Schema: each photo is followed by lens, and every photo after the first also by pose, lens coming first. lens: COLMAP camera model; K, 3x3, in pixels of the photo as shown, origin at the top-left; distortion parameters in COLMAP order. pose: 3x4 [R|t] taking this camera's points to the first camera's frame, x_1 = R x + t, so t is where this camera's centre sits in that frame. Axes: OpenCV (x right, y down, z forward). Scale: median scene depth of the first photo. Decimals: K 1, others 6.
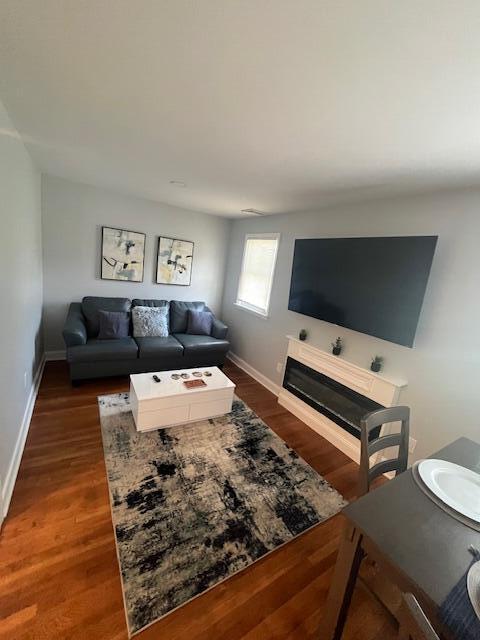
lens RADIAL K [[260.0, 0, 242.0], [0, 260.0, 319.2], [0, 0, 1]] dist [-0.000641, -0.000787]
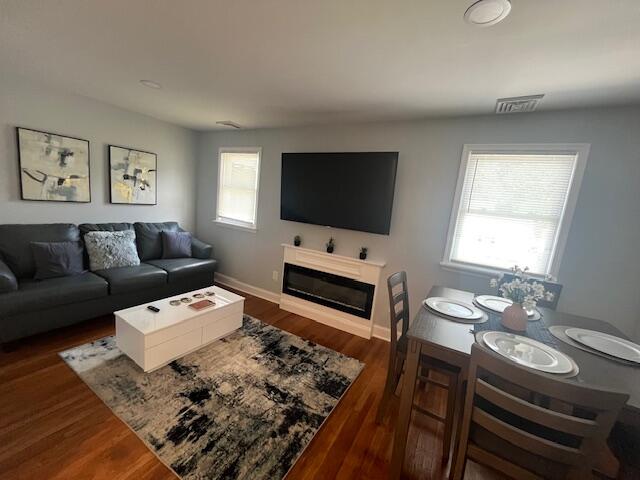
lens RADIAL K [[260.0, 0, 320.9], [0, 260.0, 239.1], [0, 0, 1]] dist [-0.000641, -0.000787]
pose [[0.879730, -0.115654, 0.461194, -0.208612], [0.114484, 0.992953, 0.030625, 0.035928], [-0.461486, 0.025858, 0.886771, -0.024976]]
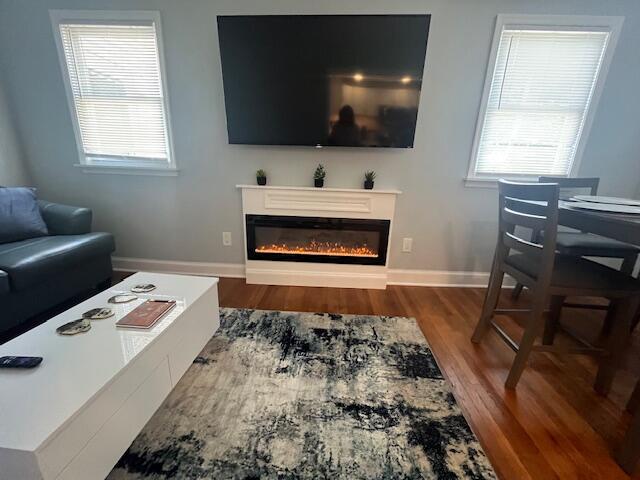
lens RADIAL K [[260.0, 0, 318.5], [0, 260.0, 238.5], [0, 0, 1]] dist [-0.000641, -0.000787]
pose [[0.570080, -0.329420, 0.752656, -0.304784], [0.212345, 0.944049, 0.252353, 0.082041], [-0.793674, 0.015962, 0.608134, 0.504827]]
